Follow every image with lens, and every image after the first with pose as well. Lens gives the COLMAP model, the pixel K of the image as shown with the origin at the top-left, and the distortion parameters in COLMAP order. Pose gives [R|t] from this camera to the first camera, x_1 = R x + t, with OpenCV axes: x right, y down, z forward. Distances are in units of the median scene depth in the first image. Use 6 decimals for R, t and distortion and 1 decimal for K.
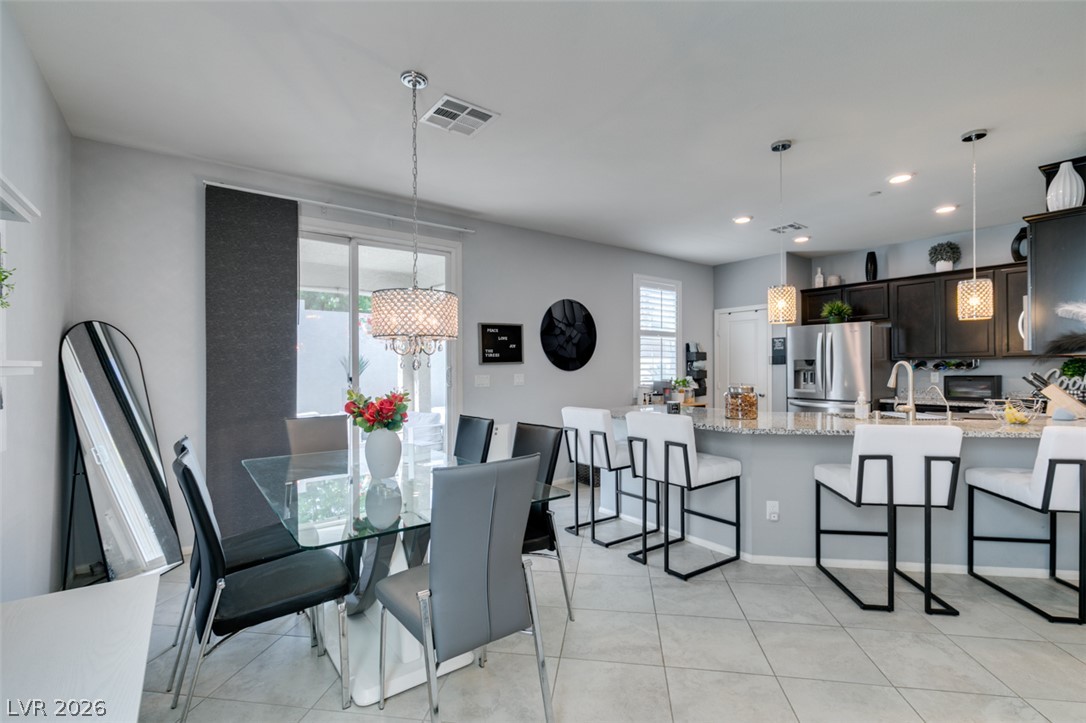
lens RADIAL K [[485.0, 0, 542.1], [0, 485.0, 368.3], [0, 0, 1]] dist [0.000211, -0.000626]
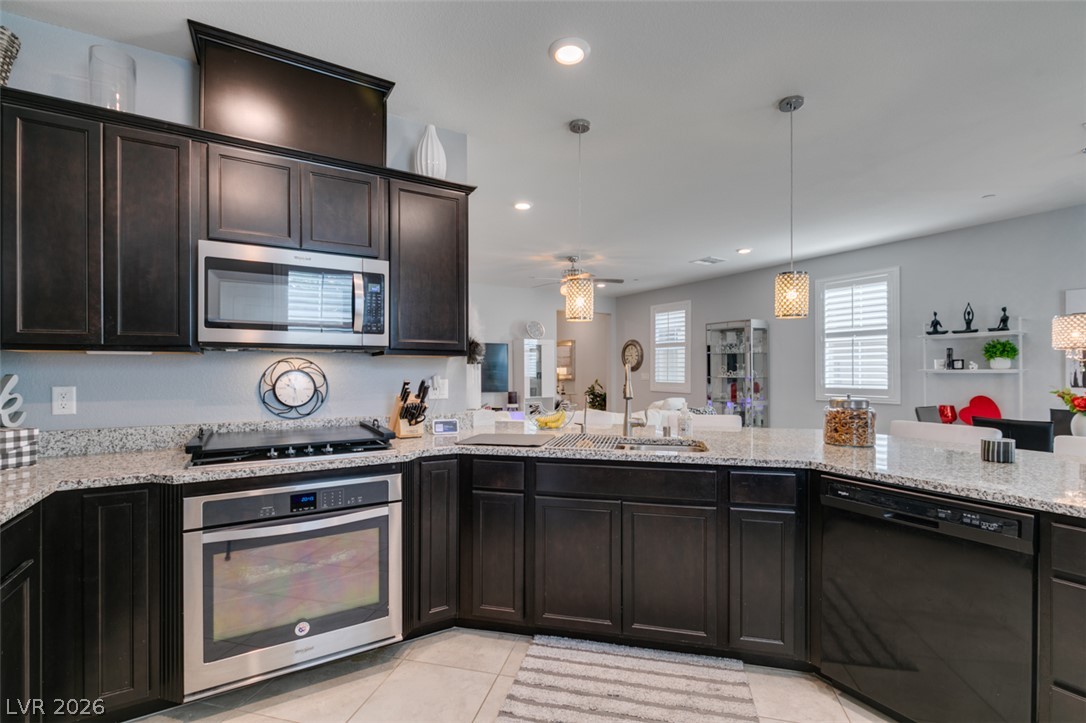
lens RADIAL K [[485.0, 0, 542.1], [0, 485.0, 368.3], [0, 0, 1]] dist [0.000211, -0.000626]
pose [[-0.995504, 0.002552, 0.094683, 0.655366], [0.002323, 0.999994, -0.002539, -0.005124], [-0.094689, -0.002307, -0.995504, 1.455843]]
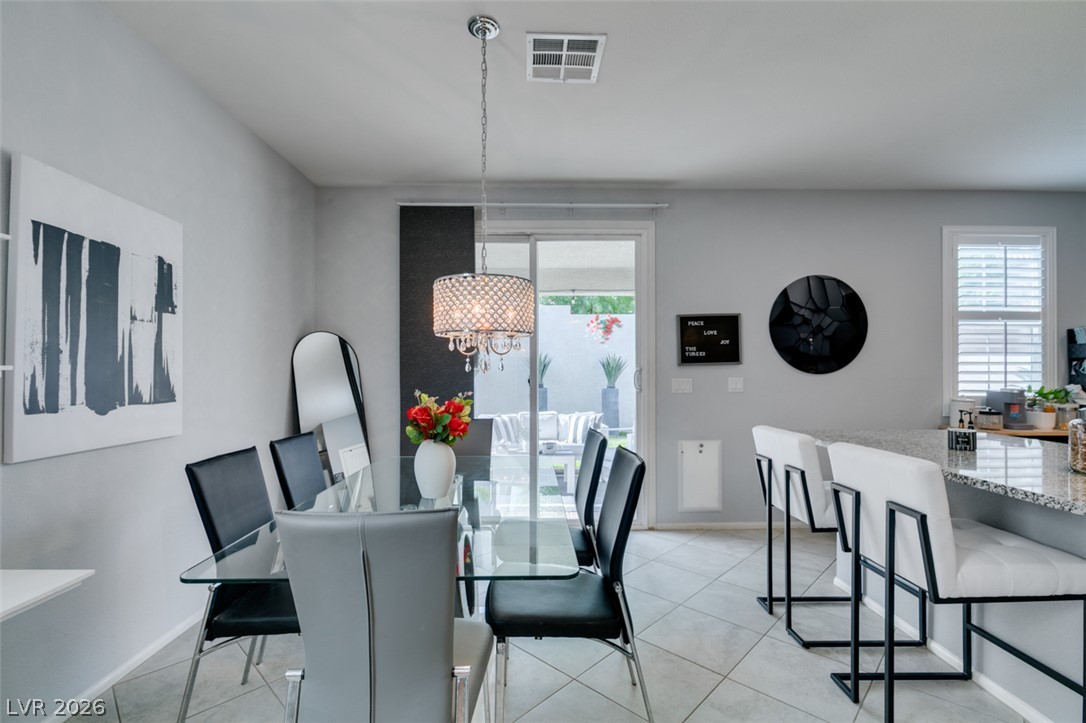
lens RADIAL K [[485.0, 0, 542.1], [0, 485.0, 368.3], [0, 0, 1]] dist [0.000211, -0.000626]
pose [[0.816030, 0.001610, -0.578008, 0.184240], [-0.002539, 0.999996, -0.000799, -0.002101], [0.578004, 0.002120, 0.816031, 0.224467]]
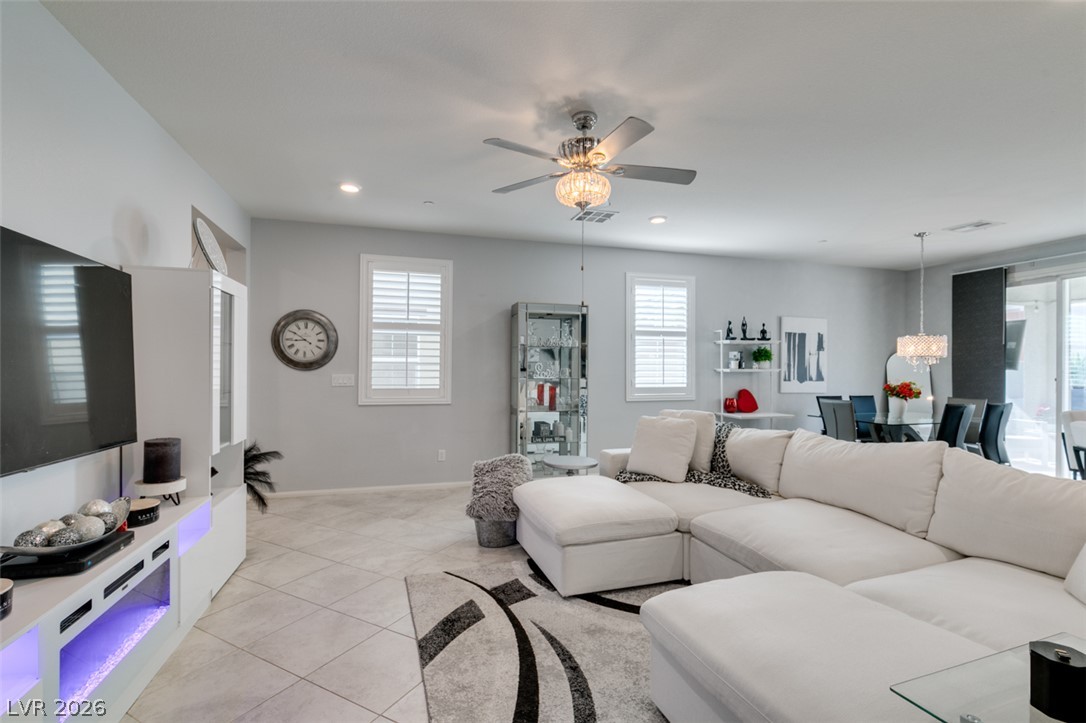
lens RADIAL K [[489.8, 0, 542.2], [0, 489.8, 368.8], [0, 0, 1]] dist [-0.001973, -0.000152]
pose [[-0.338491, 0.000950, -0.940969, 1.379432], [-0.004409, 0.999987, 0.002596, -0.004605], [0.940959, 0.005028, -0.338482, 0.102668]]
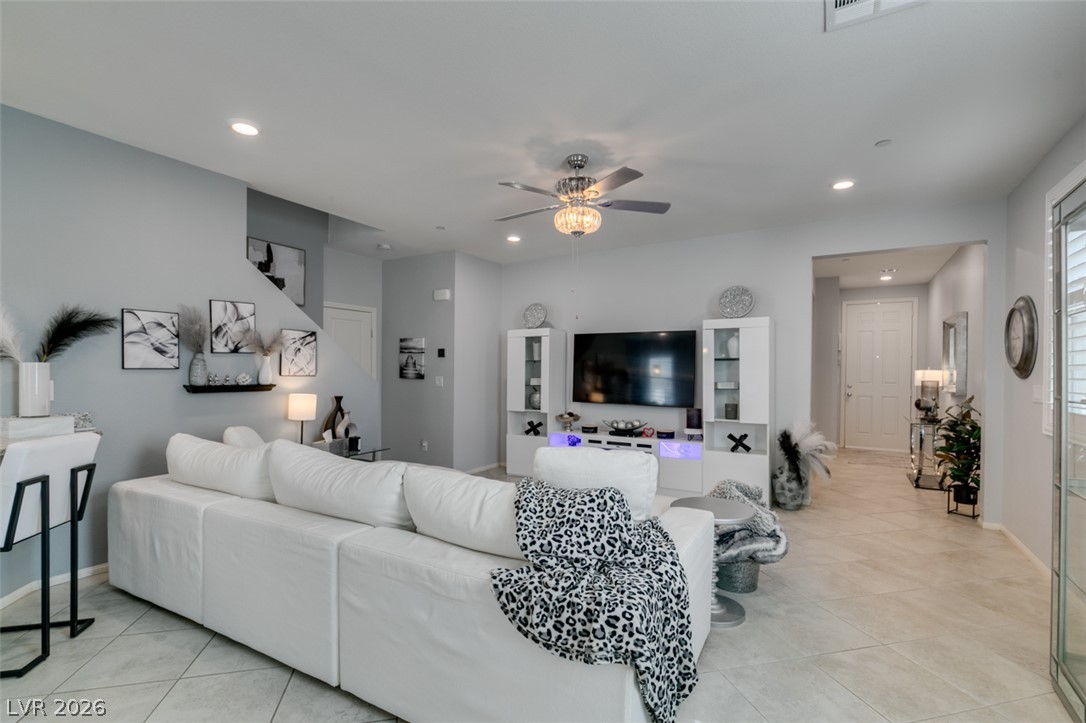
lens RADIAL K [[490.5, 0, 544.2], [0, 490.5, 377.9], [0, 0, 1]] dist [-0.006208, -0.000874]
pose [[-0.379547, -0.009999, 0.925118, -0.036079], [-0.003531, 0.999950, 0.009359, -0.001967], [-0.925166, 0.000285, -0.379563, 0.283521]]
